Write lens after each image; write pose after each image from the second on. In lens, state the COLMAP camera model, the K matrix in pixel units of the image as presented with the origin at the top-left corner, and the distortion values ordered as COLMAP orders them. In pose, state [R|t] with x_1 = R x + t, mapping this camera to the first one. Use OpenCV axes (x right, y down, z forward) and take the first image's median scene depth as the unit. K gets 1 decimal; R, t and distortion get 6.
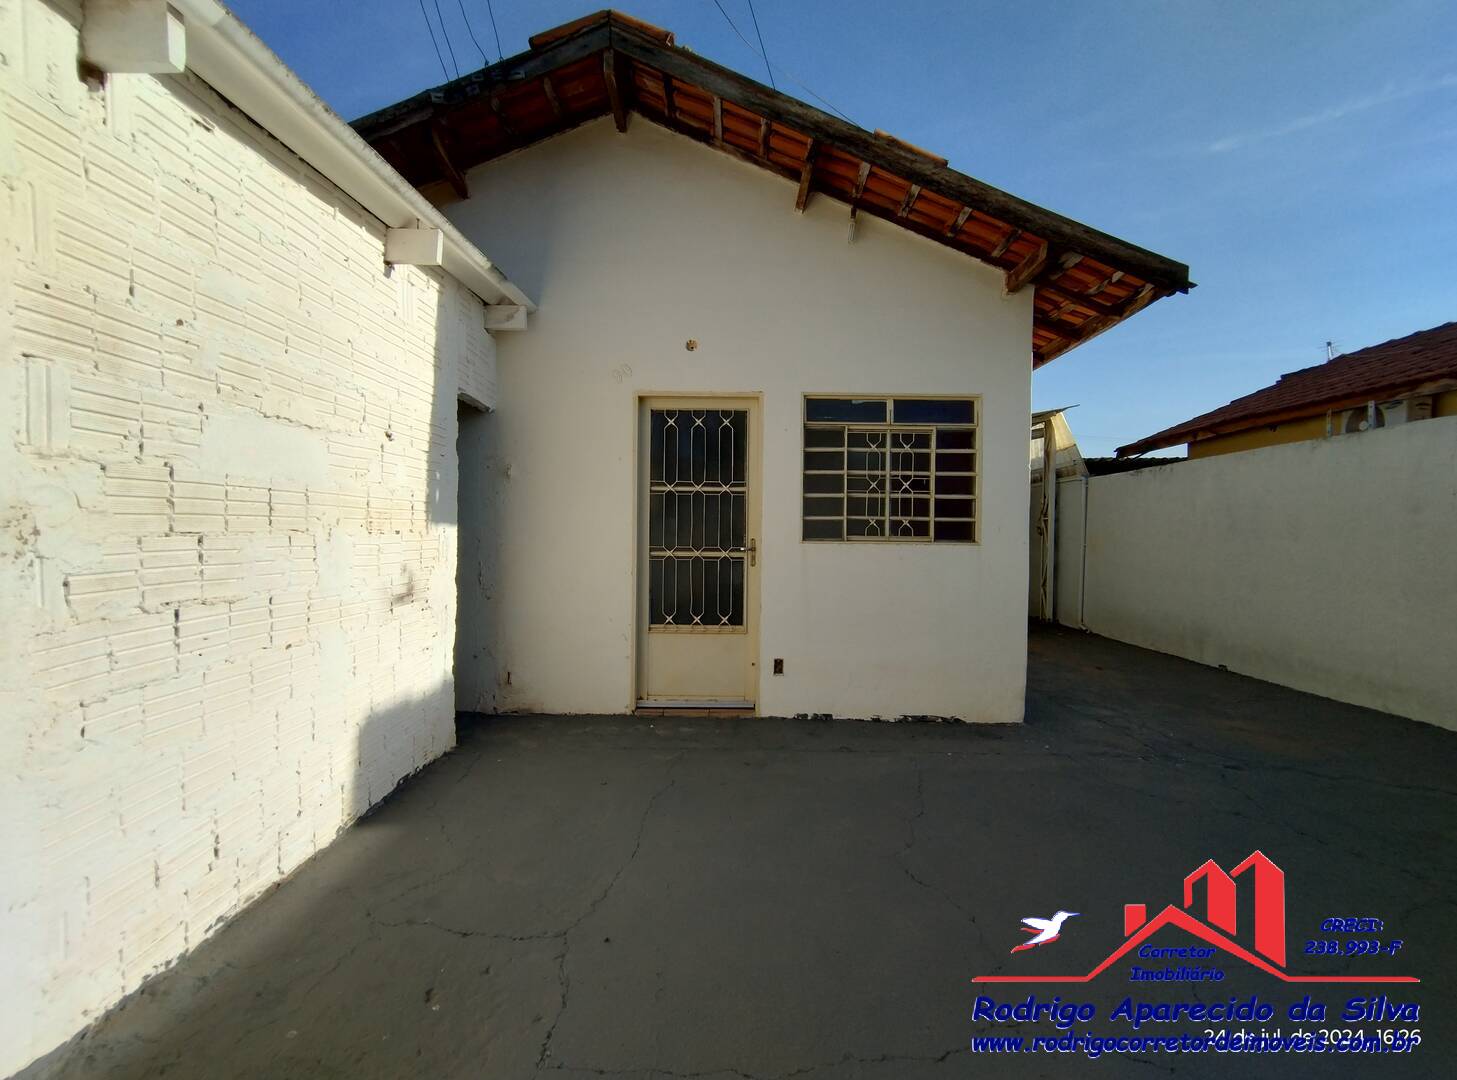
lens RADIAL K [[670.0, 0, 727.1], [0, 670.0, 543.1], [0, 0, 1]] dist [0.000247, -0.000021]
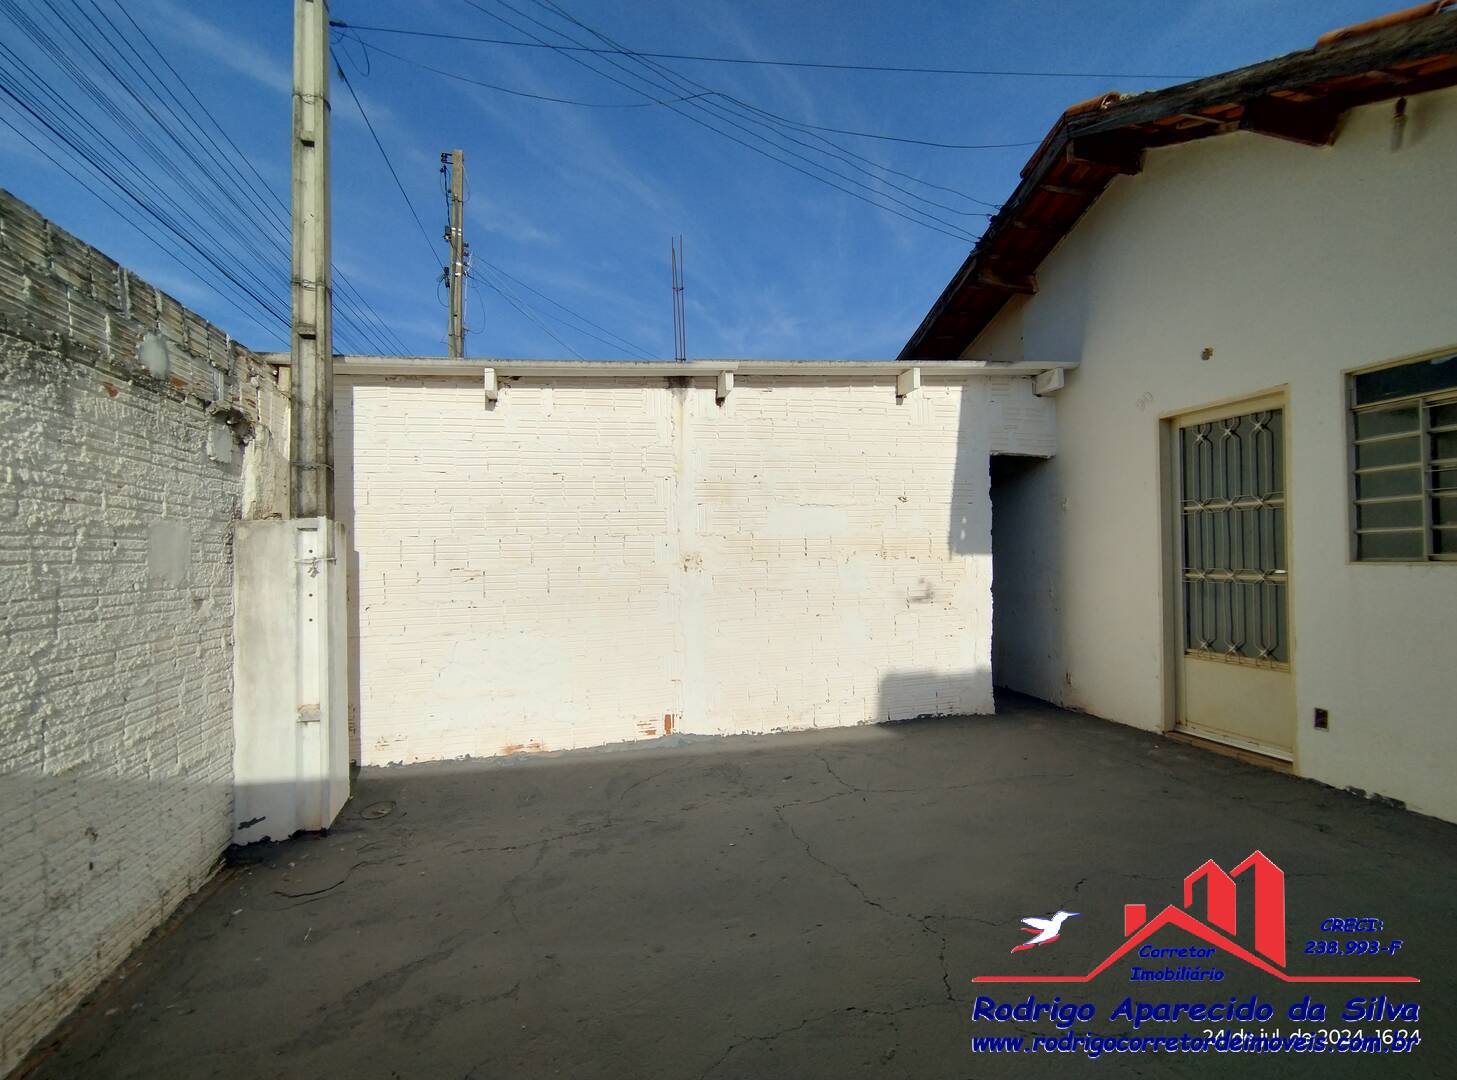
lens RADIAL K [[670.0, 0, 727.1], [0, 670.0, 543.1], [0, 0, 1]] dist [0.000247, -0.000021]
pose [[0.254748, -0.031436, -0.966496, 0.674283], [0.000585, 0.999476, -0.032355, 0.000425], [0.967007, 0.007677, 0.254633, 0.113047]]
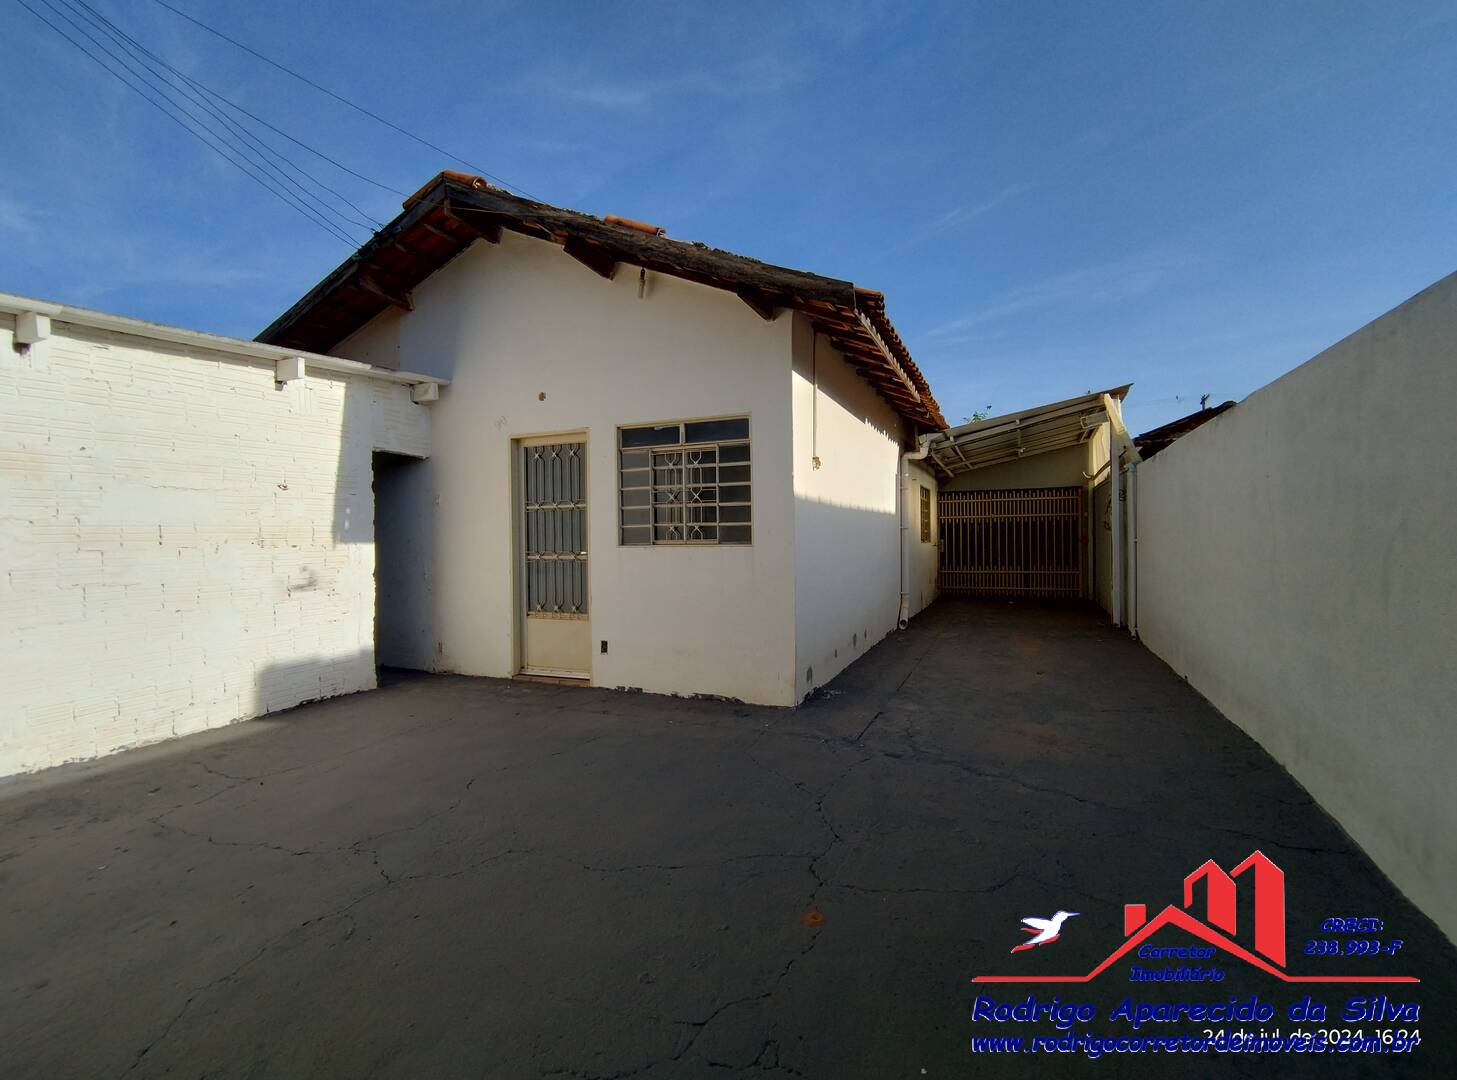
lens RADIAL K [[670.0, 0, 727.1], [0, 670.0, 543.1], [0, 0, 1]] dist [0.000247, -0.000021]
pose [[0.920232, -0.020367, -0.390842, 0.776316], [0.018523, 0.999792, -0.008488, 0.006683], [0.390934, 0.000572, 0.920419, -0.053036]]
